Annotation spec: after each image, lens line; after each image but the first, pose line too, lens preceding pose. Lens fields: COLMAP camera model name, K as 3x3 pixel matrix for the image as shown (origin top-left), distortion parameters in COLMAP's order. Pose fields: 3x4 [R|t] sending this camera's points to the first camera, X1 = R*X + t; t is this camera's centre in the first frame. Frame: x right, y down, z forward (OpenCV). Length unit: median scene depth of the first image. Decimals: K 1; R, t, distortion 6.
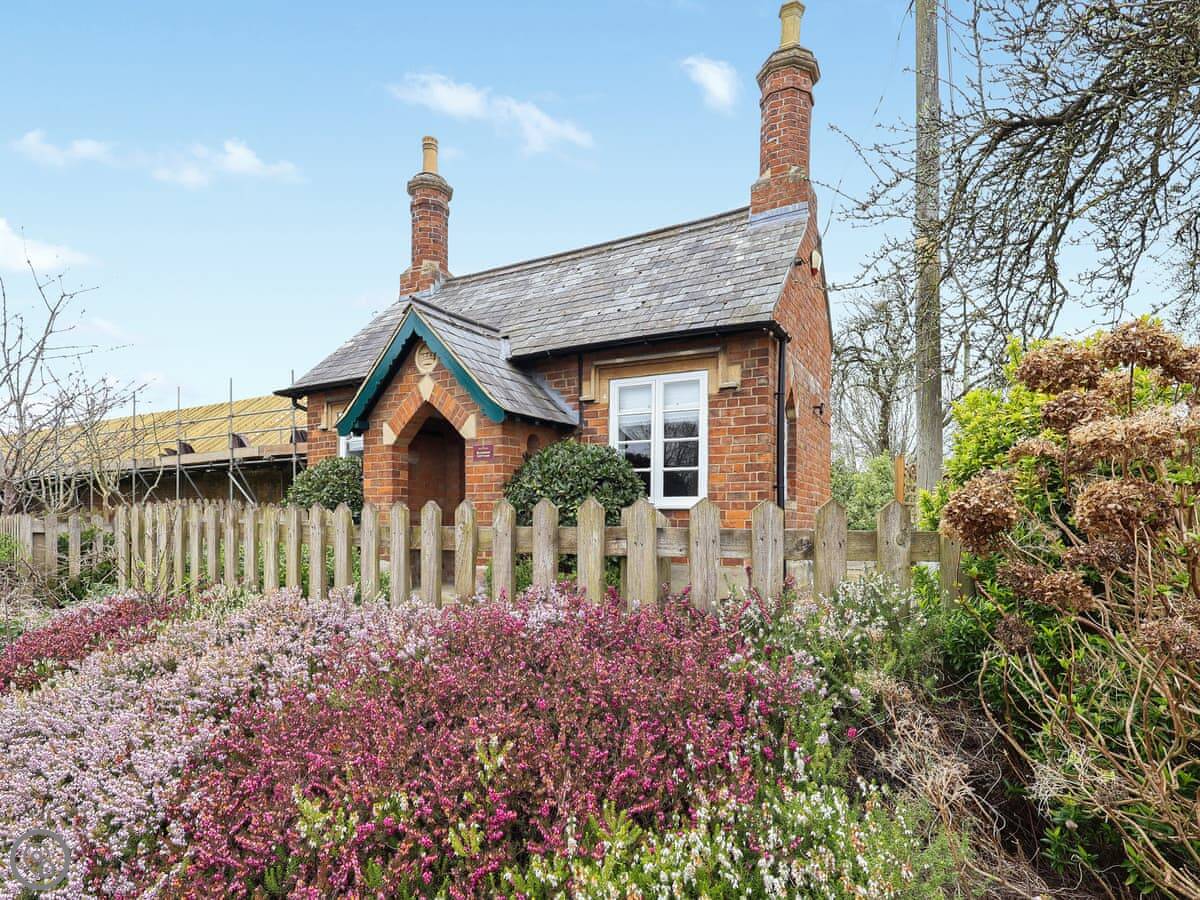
lens RADIAL K [[634.3, 0, 600.5], [0, 634.3, 460.1], [0, 0, 1]] dist [0.000257, 0.000424]
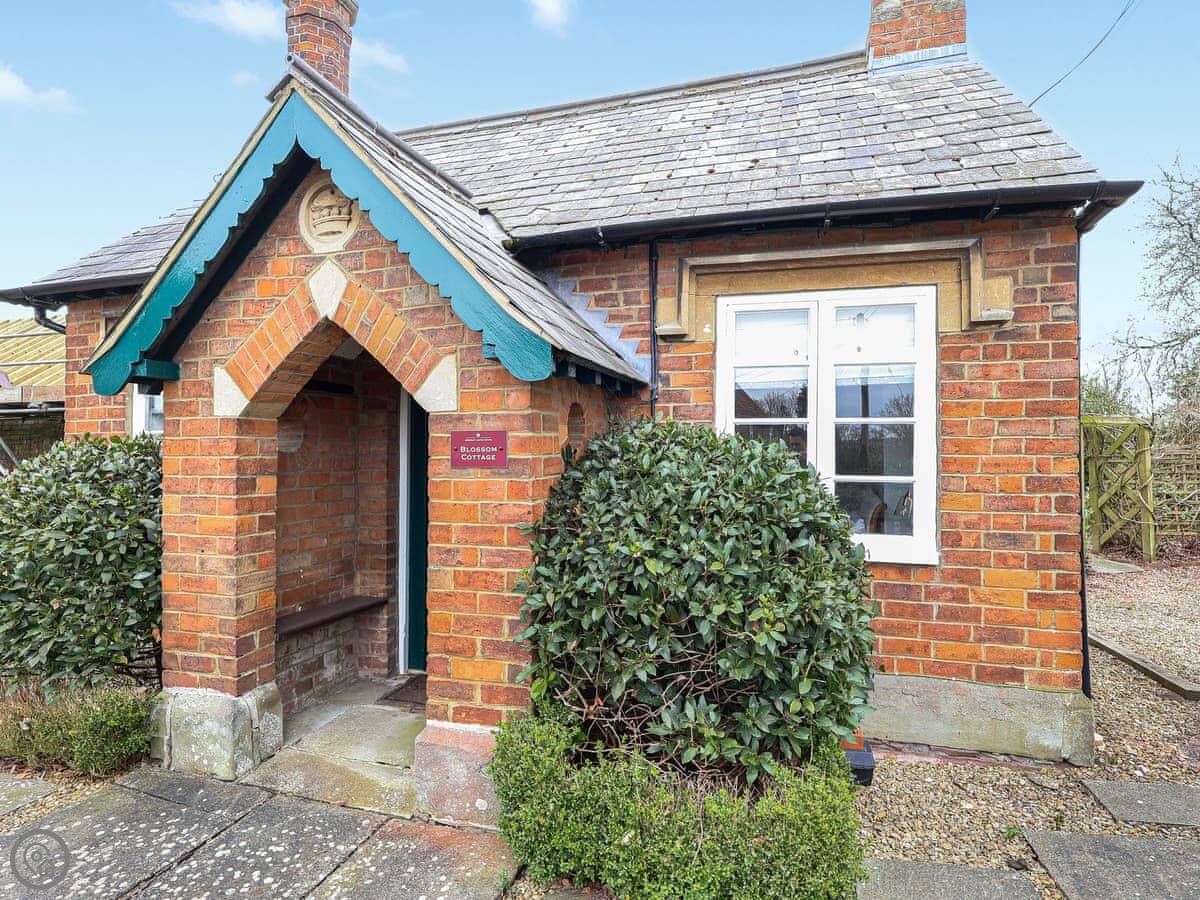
lens RADIAL K [[608.4, 0, 625.9], [0, 608.4, 411.5], [0, 0, 1]] dist [-0.004590, 0.000156]
pose [[0.973724, 0.018079, 0.227012, -0.166955], [-0.021865, 0.999660, 0.014171, -0.040209], [-0.226678, -0.018762, 0.973789, 0.545264]]
